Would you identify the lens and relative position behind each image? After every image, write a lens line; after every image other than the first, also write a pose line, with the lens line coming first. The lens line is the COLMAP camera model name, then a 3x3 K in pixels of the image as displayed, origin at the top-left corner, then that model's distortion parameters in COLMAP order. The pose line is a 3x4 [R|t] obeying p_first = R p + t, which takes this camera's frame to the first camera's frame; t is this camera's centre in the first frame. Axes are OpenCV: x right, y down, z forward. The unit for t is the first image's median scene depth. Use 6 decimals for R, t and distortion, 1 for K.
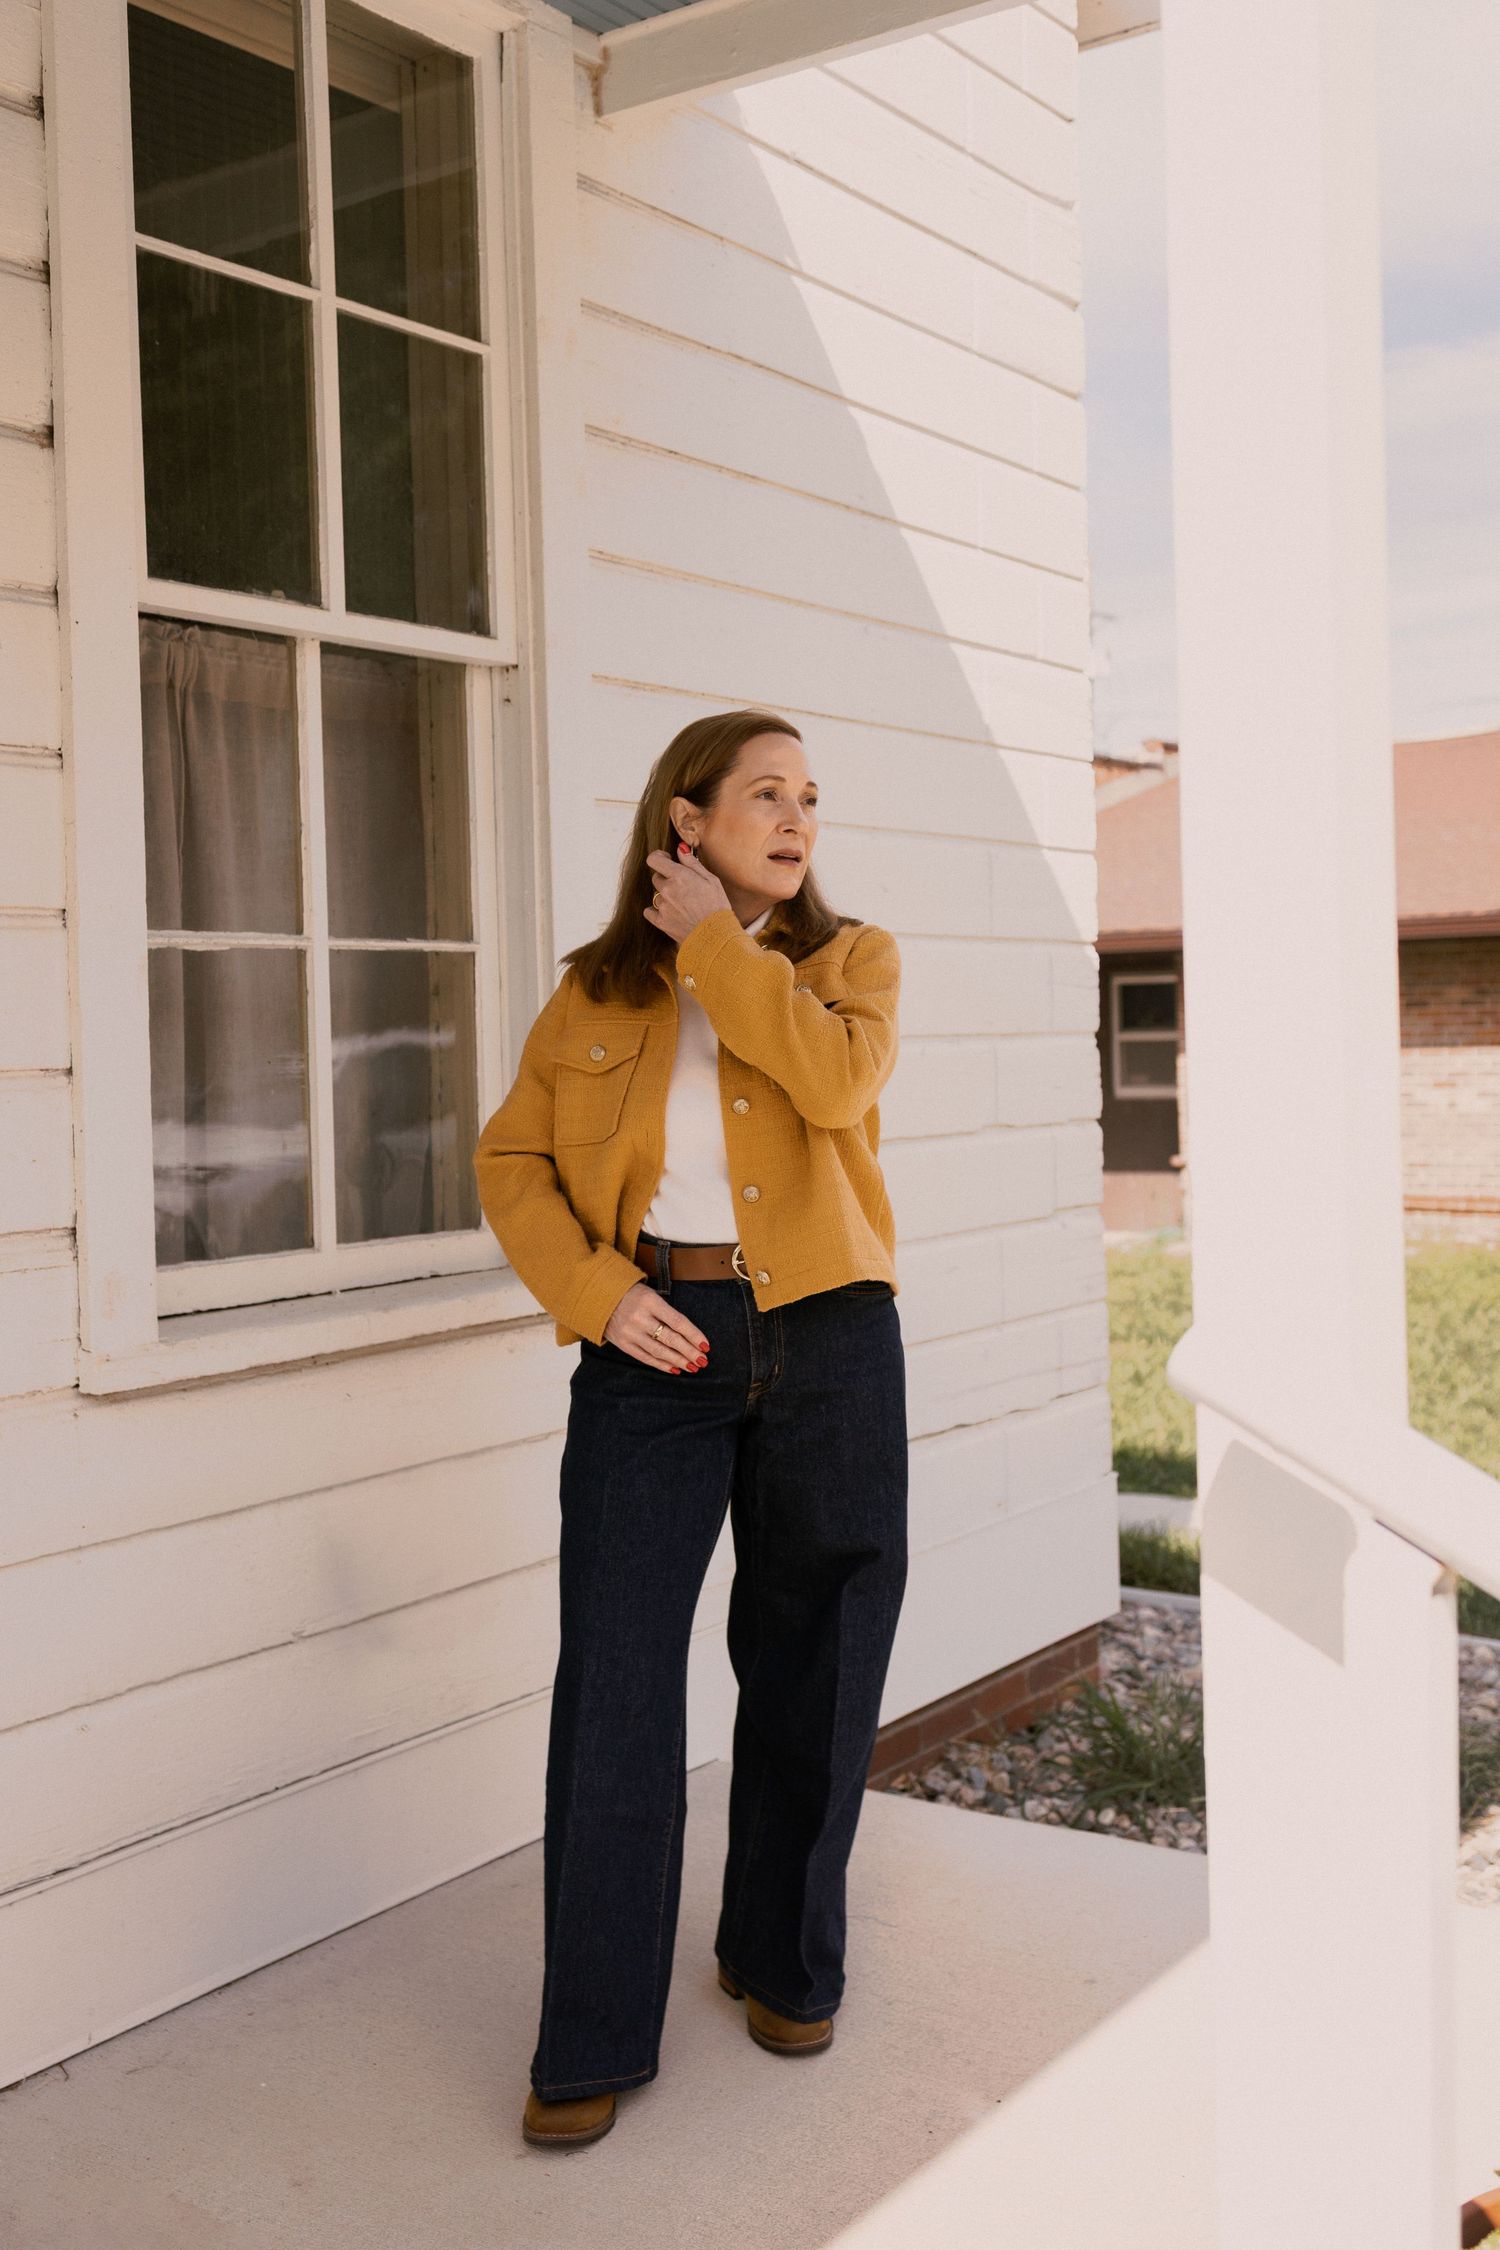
lens RADIAL K [[2283.7, 0, 754.9], [0, 2283.7, 1078.4], [0, 0, 1]] dist [0.011383, 0.004811]
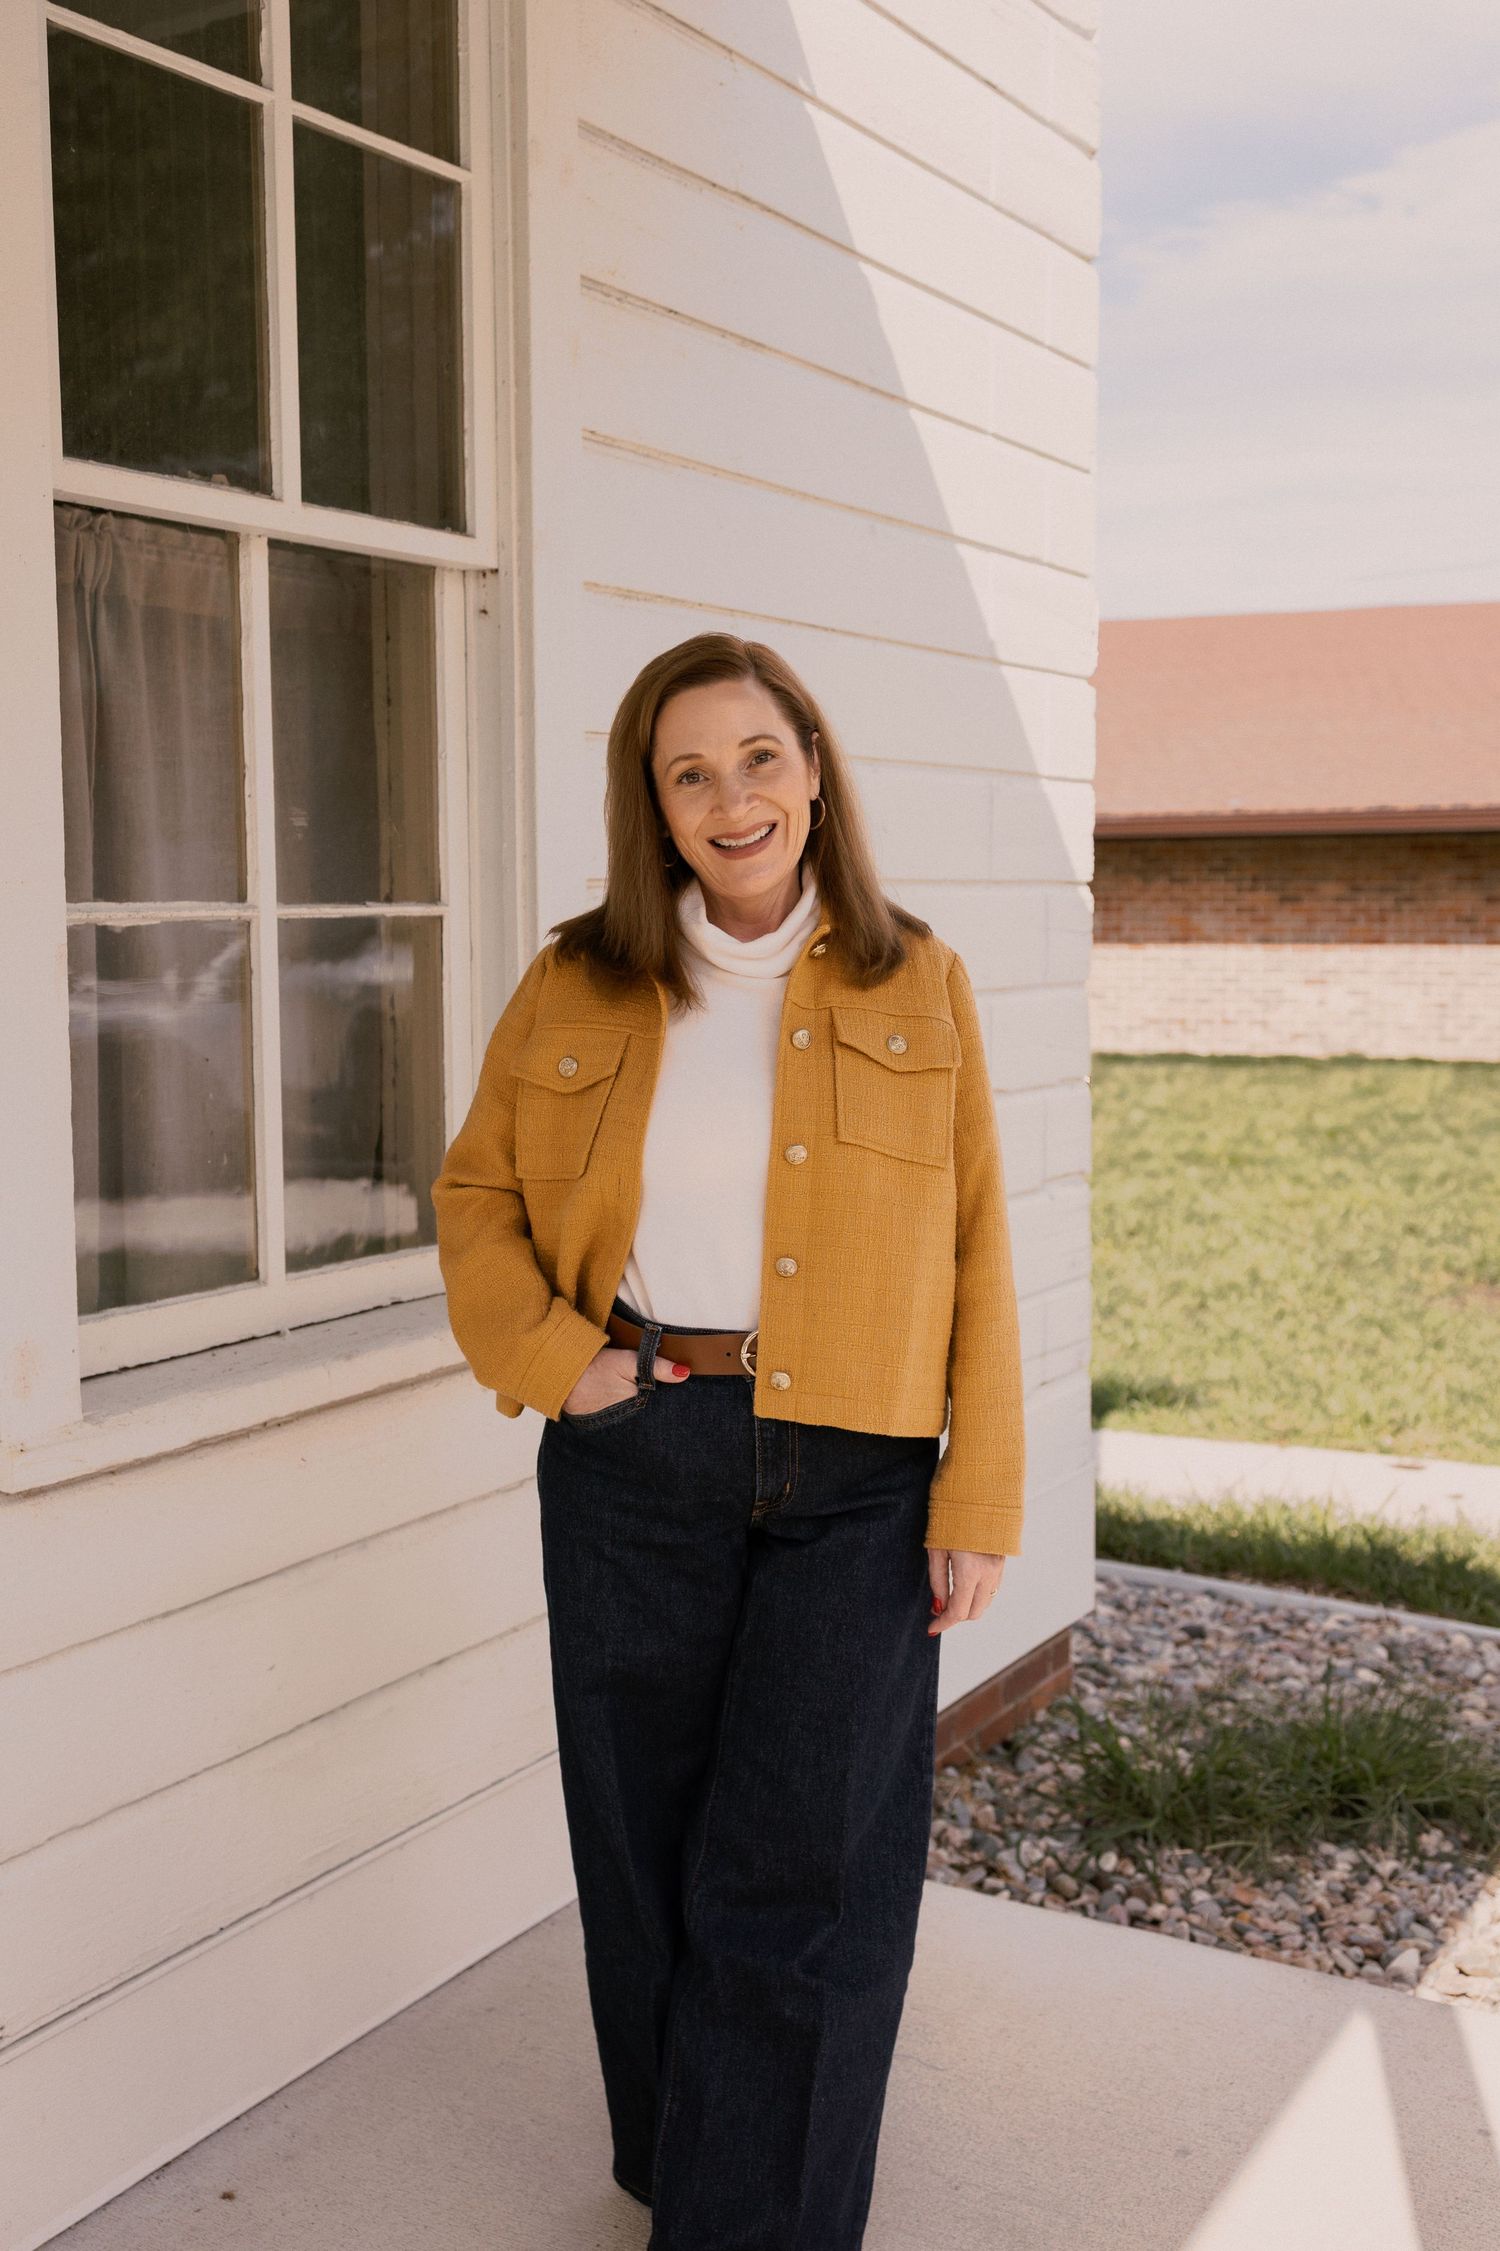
lens RADIAL K [[2315.8, 0, 756.0], [0, 2315.8, 1143.1], [0, 0, 1]] dist [0.002921, -0.000513]
pose [[0.997850, 0.013034, 0.064228, -0.059497], [-0.018128, 0.996679, 0.079388, -0.040414], [-0.062980, -0.080381, 0.994772, 0.136616]]
